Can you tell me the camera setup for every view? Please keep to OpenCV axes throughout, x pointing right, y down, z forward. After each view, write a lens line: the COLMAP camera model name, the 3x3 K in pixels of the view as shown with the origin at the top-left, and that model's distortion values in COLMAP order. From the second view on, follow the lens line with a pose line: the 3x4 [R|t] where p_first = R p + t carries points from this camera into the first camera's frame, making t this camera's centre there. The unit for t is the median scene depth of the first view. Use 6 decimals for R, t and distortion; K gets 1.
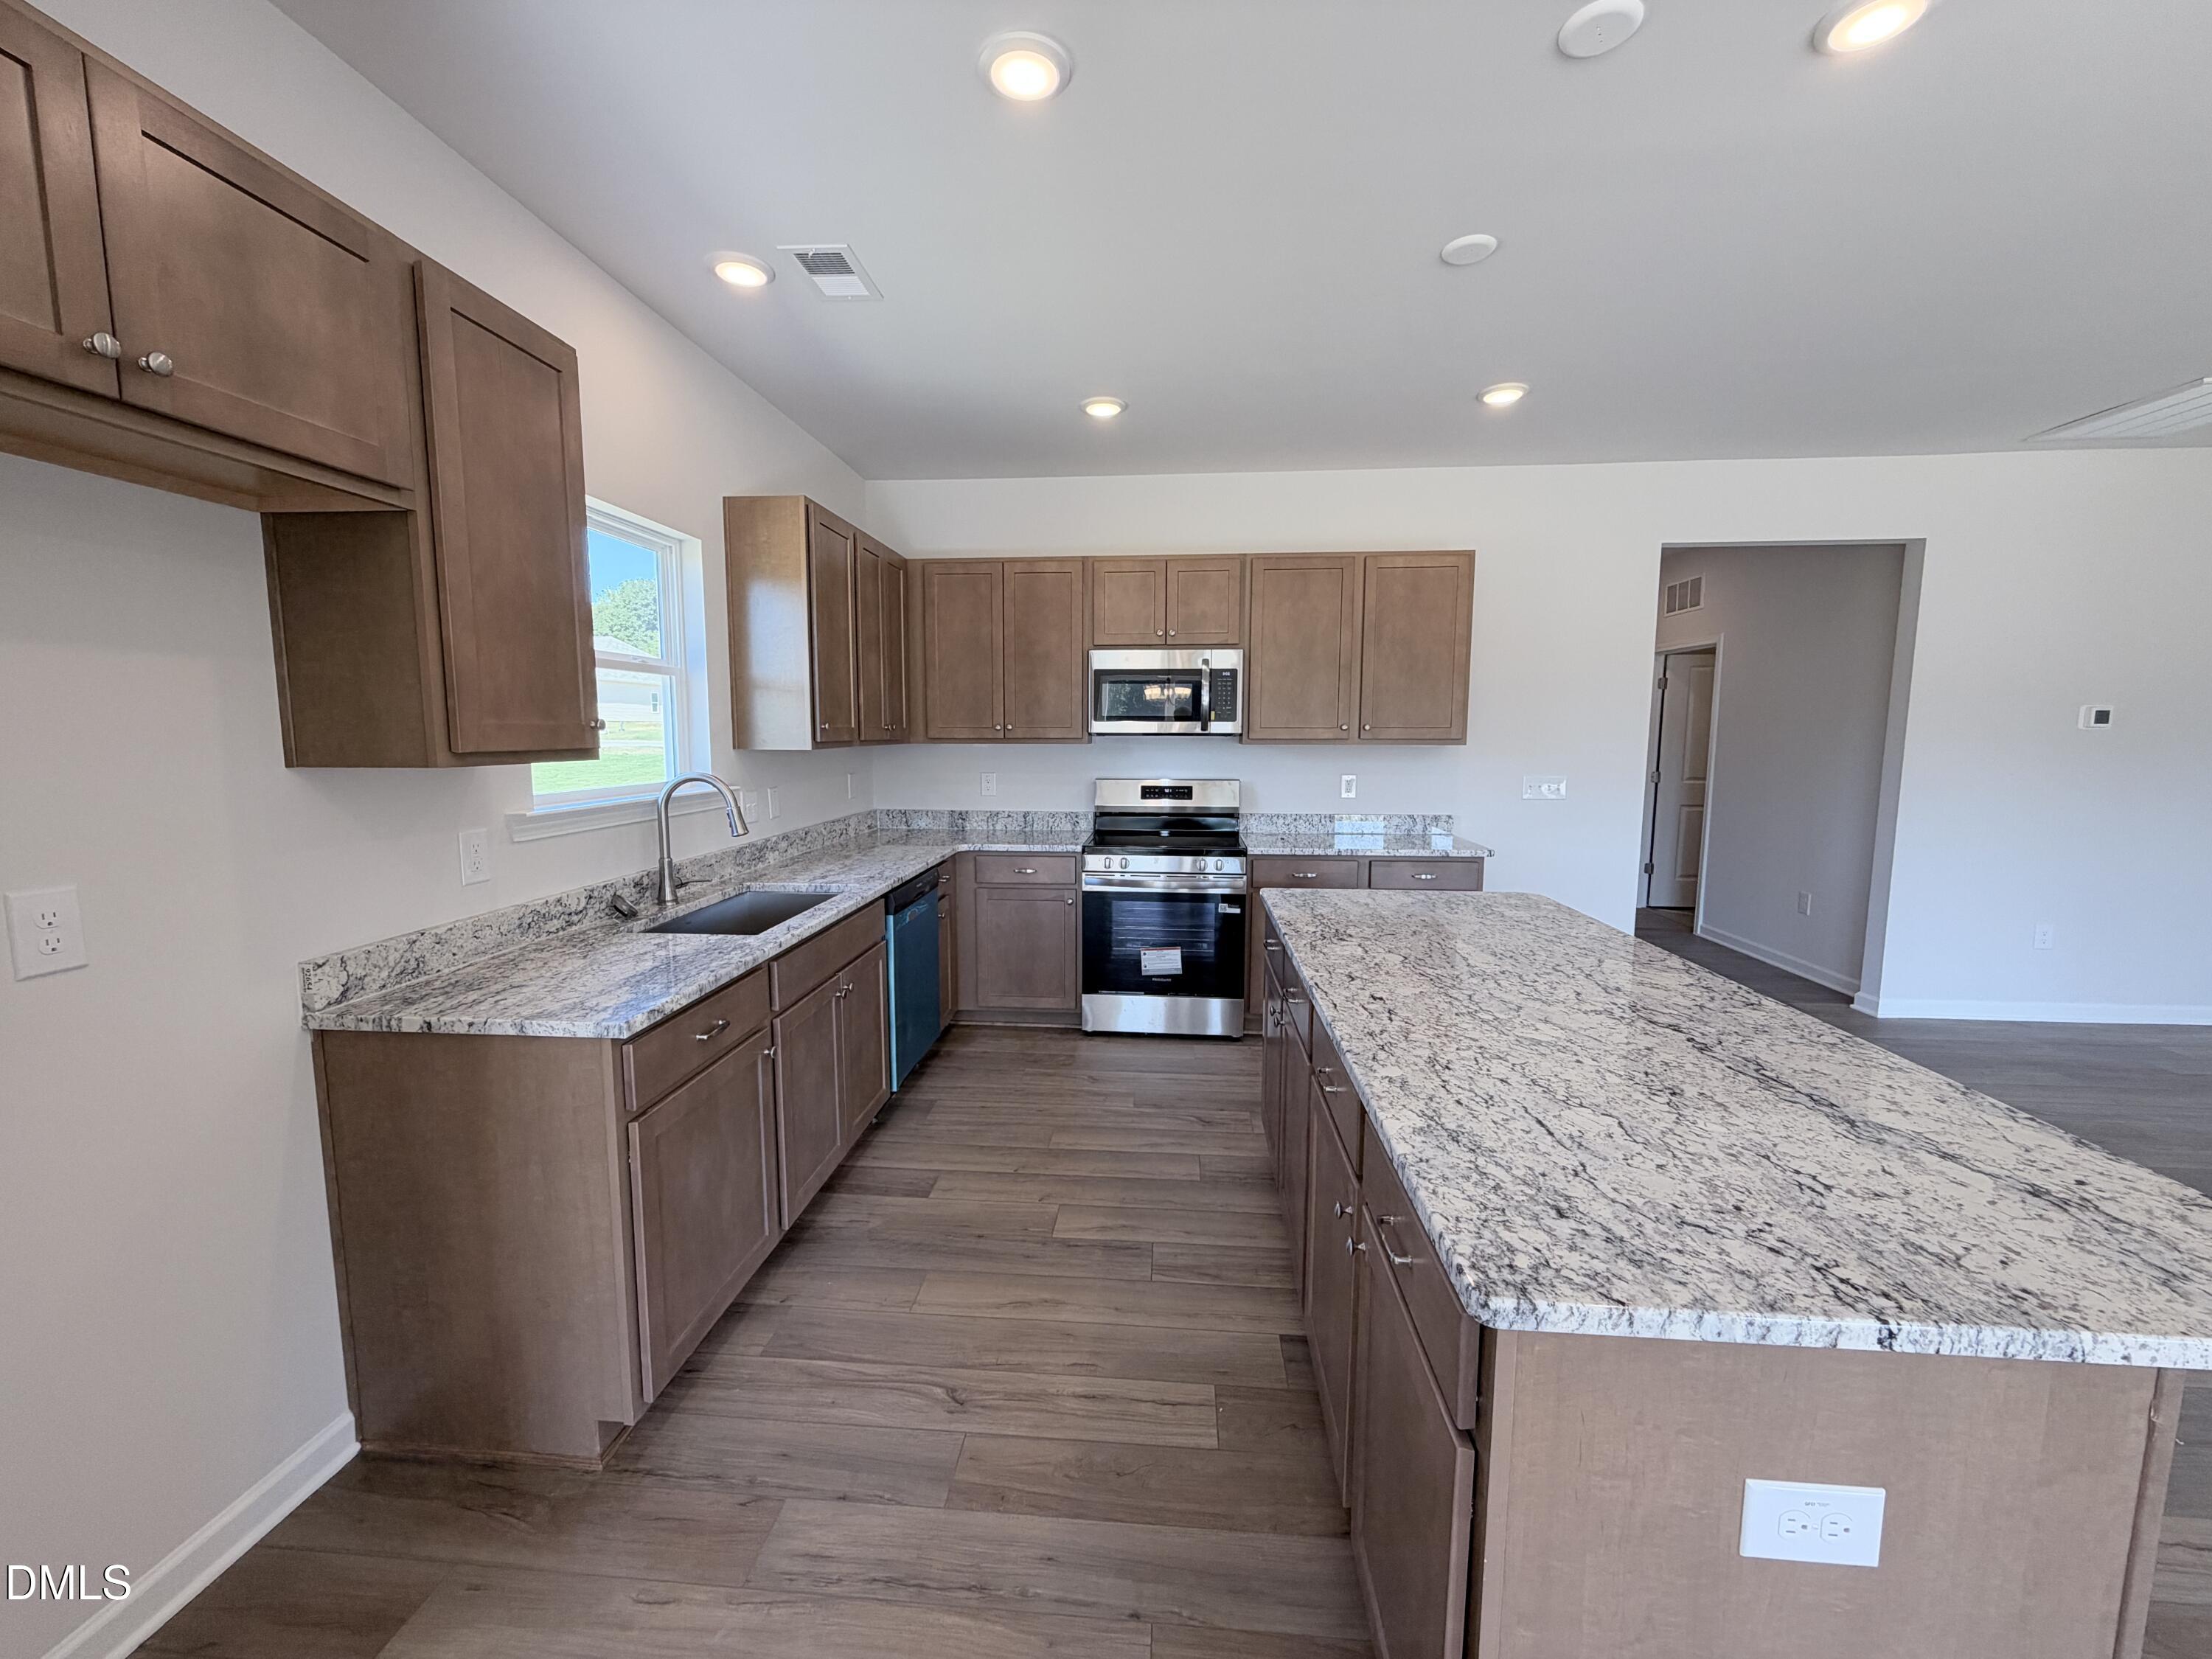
lens RADIAL K [[881.4, 0, 1099.0], [0, 881.4, 830.7], [0, 0, 1]] dist [0.000078, 0.000165]
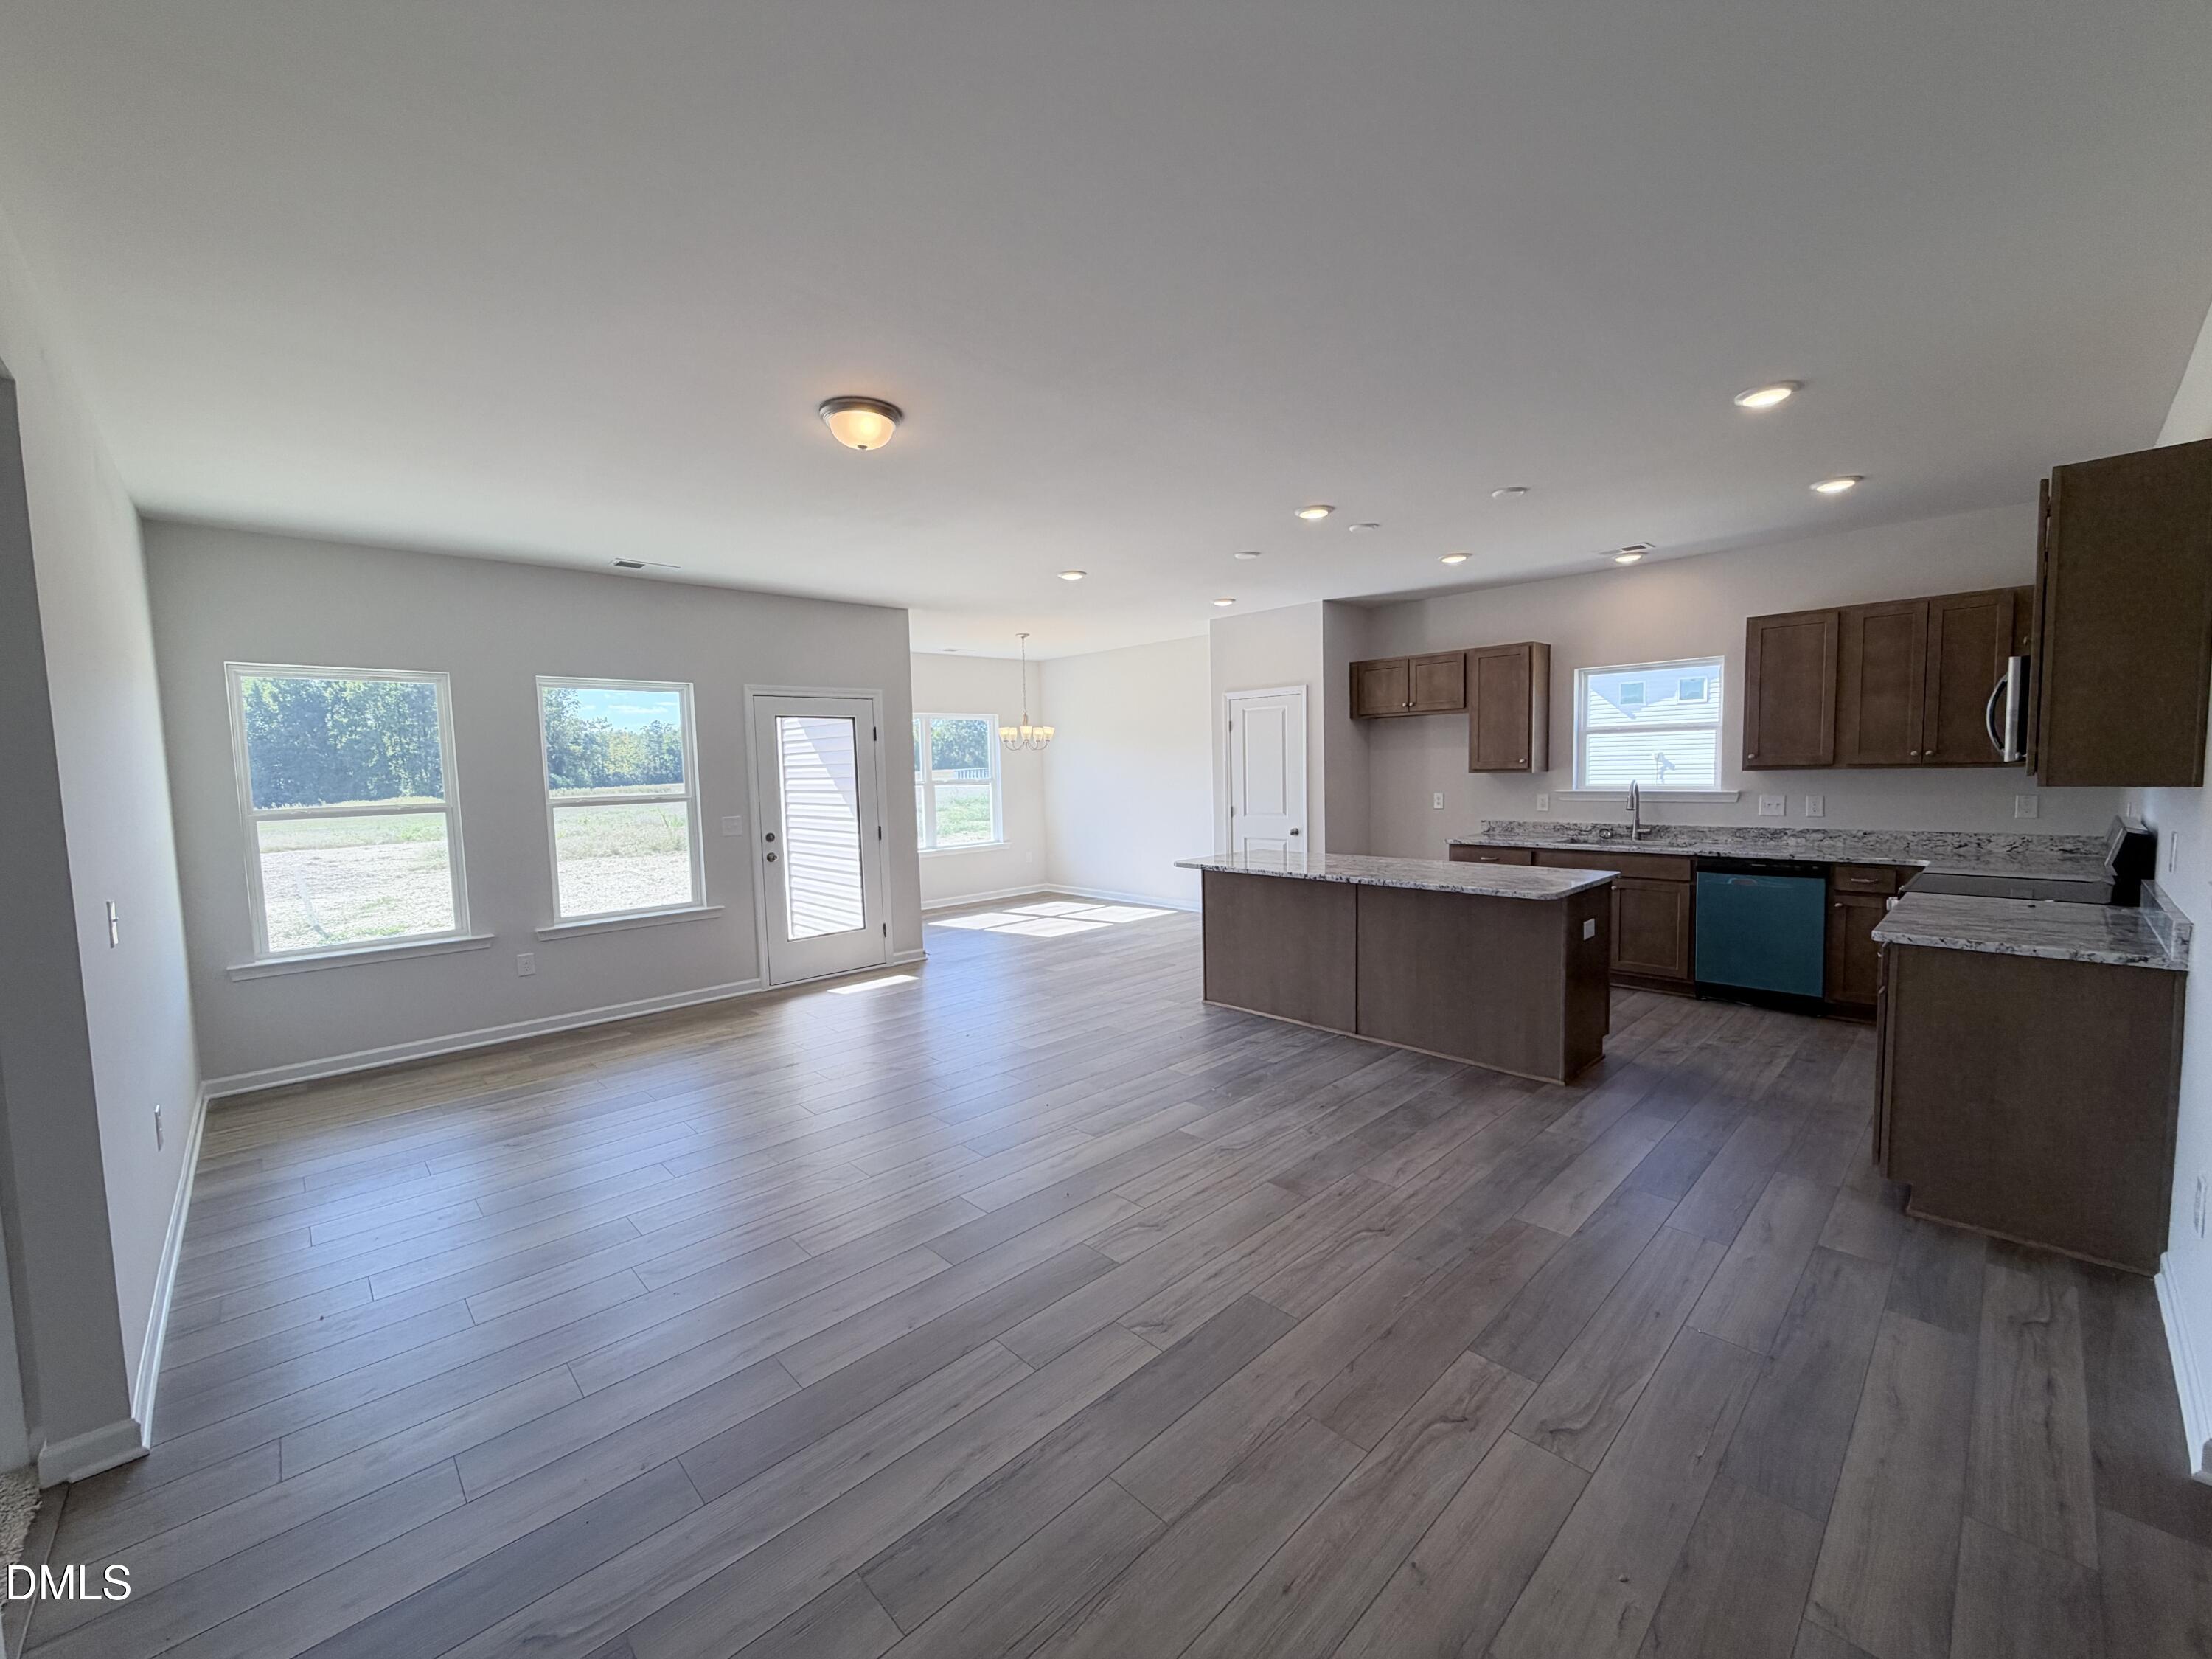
lens RADIAL K [[881.4, 0, 1099.0], [0, 881.4, 830.7], [0, 0, 1]] dist [0.000078, 0.000165]
pose [[-0.662926, 0.072279, -0.745188, 1.322693], [-0.060547, 0.986893, 0.149587, -0.120973], [0.746233, 0.144284, -0.649861, 0.931110]]
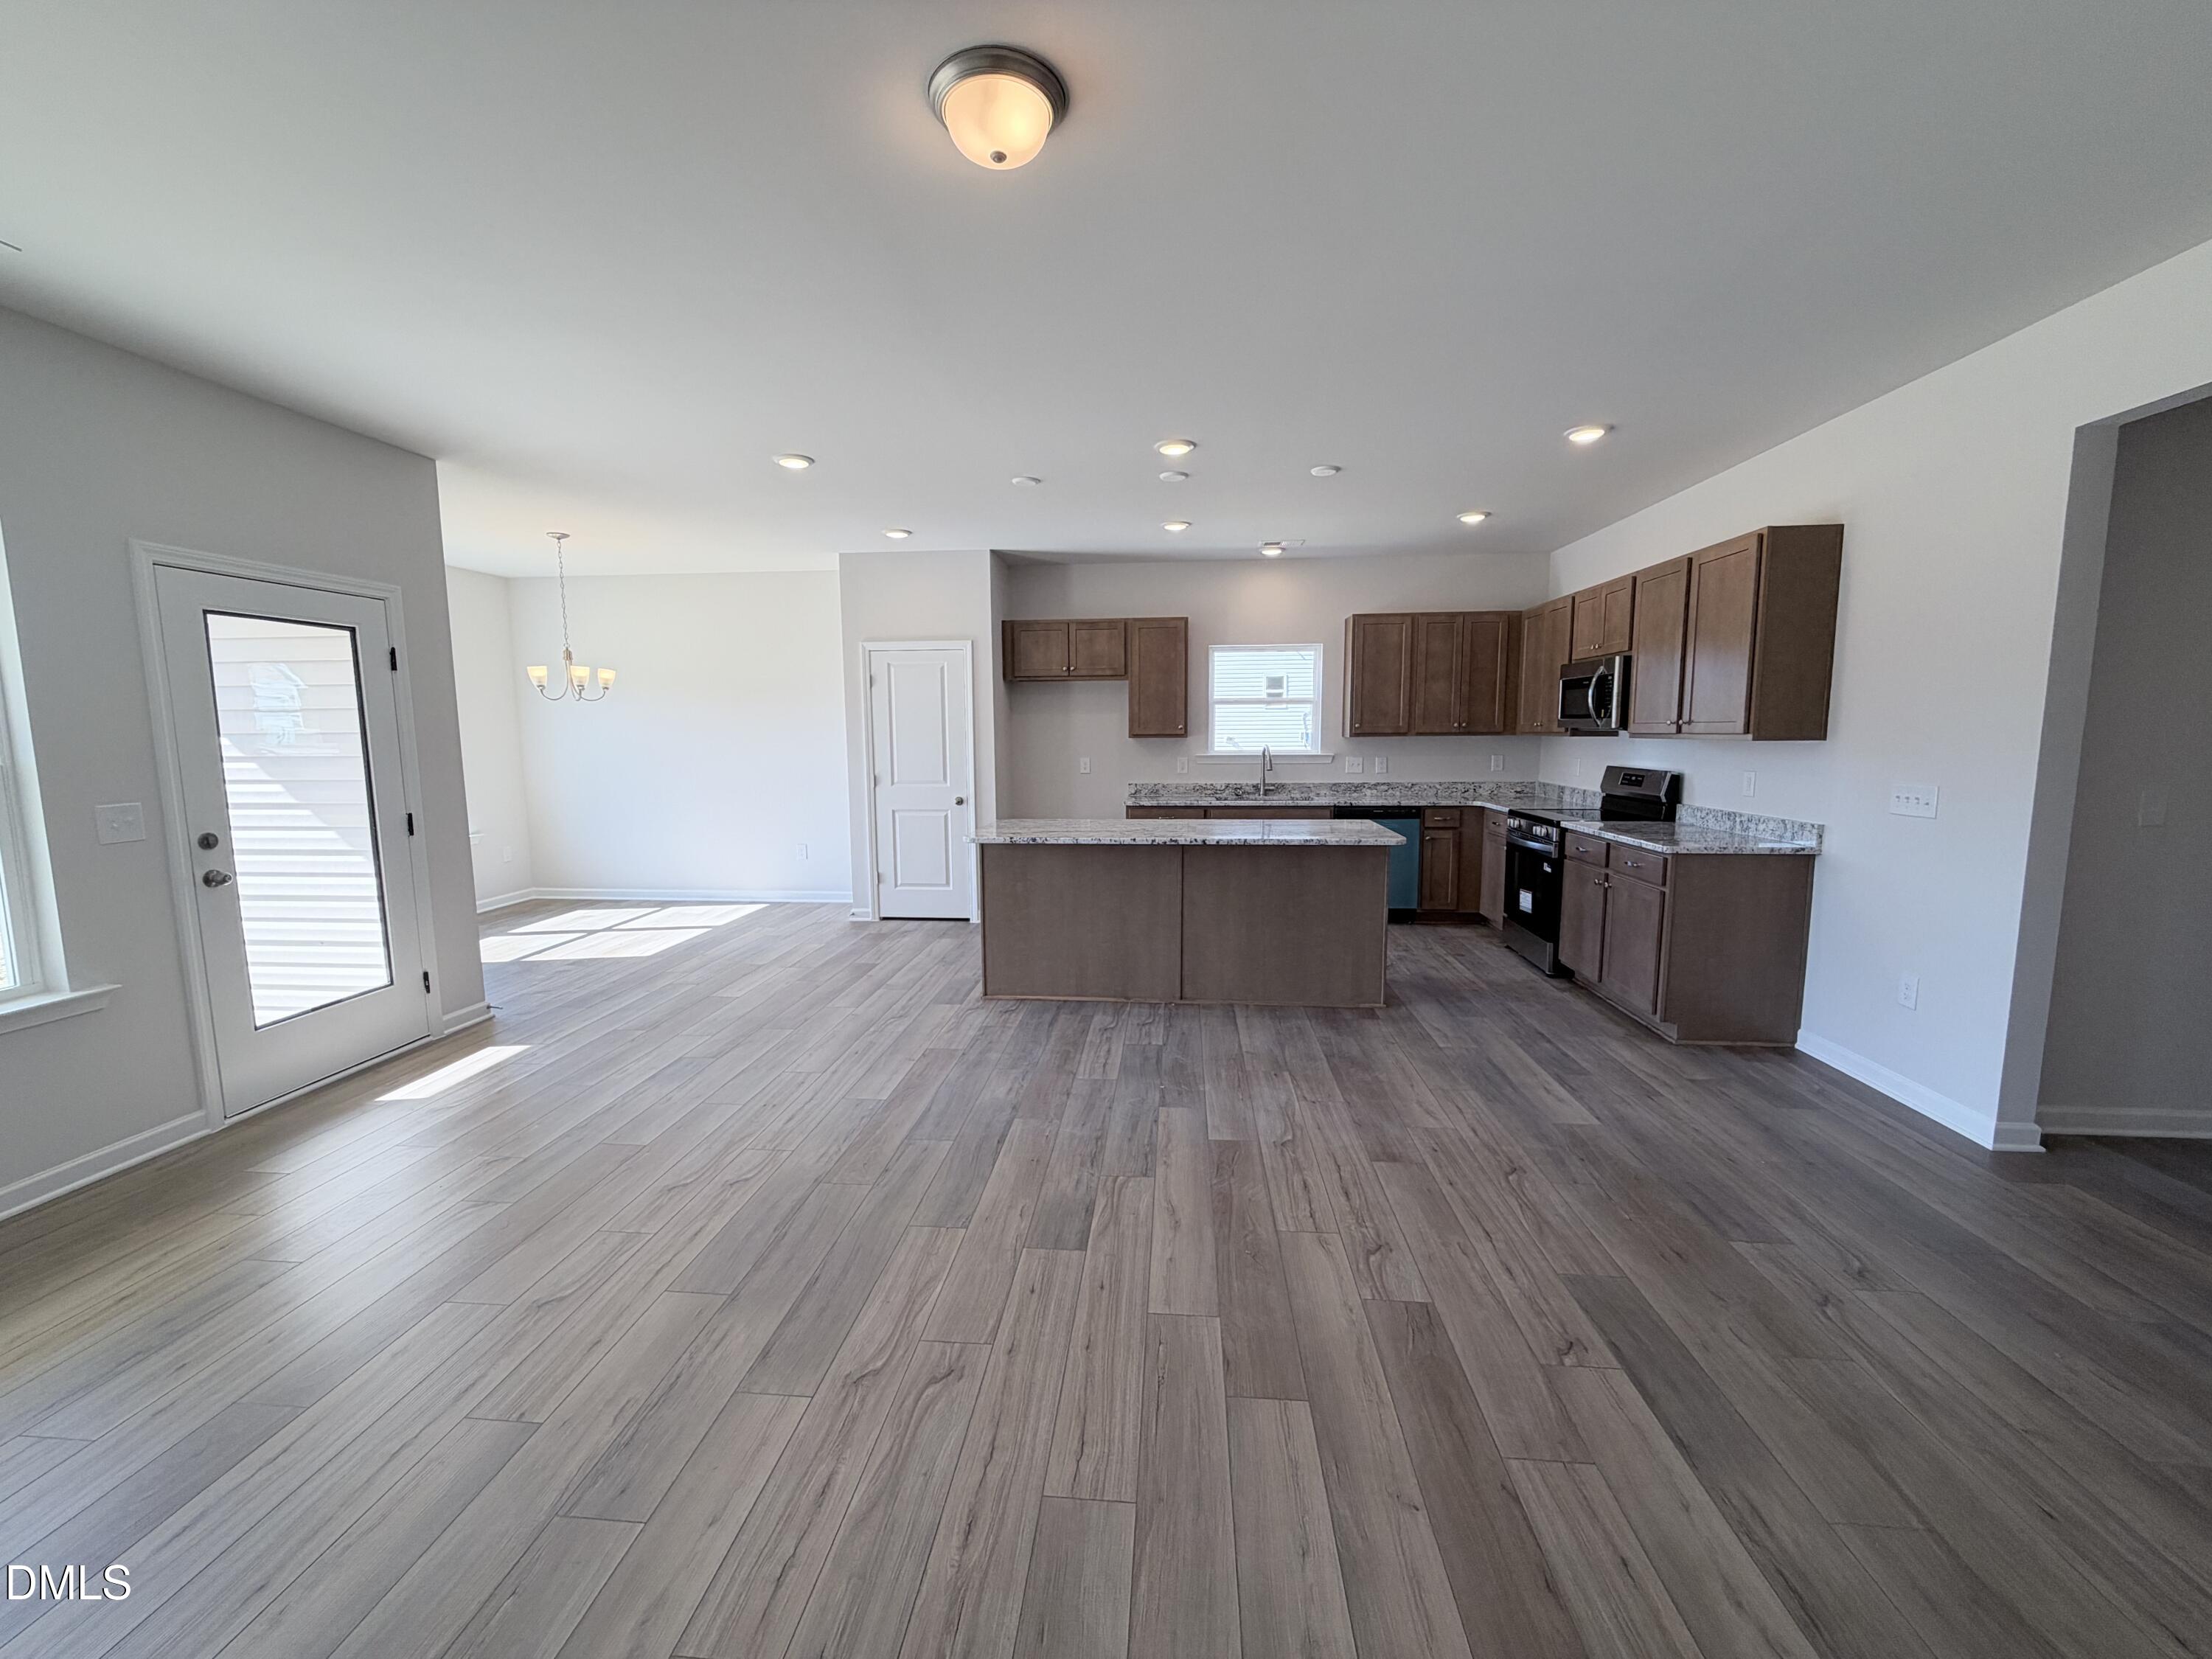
lens RADIAL K [[881.4, 0, 1099.0], [0, 881.4, 830.7], [0, 0, 1]] dist [0.000078, 0.000165]
pose [[-0.004613, 0.114094, -0.993459, 1.357328], [-0.106791, 0.987732, 0.113932, -0.037760], [0.994271, 0.106618, 0.007628, 0.338034]]
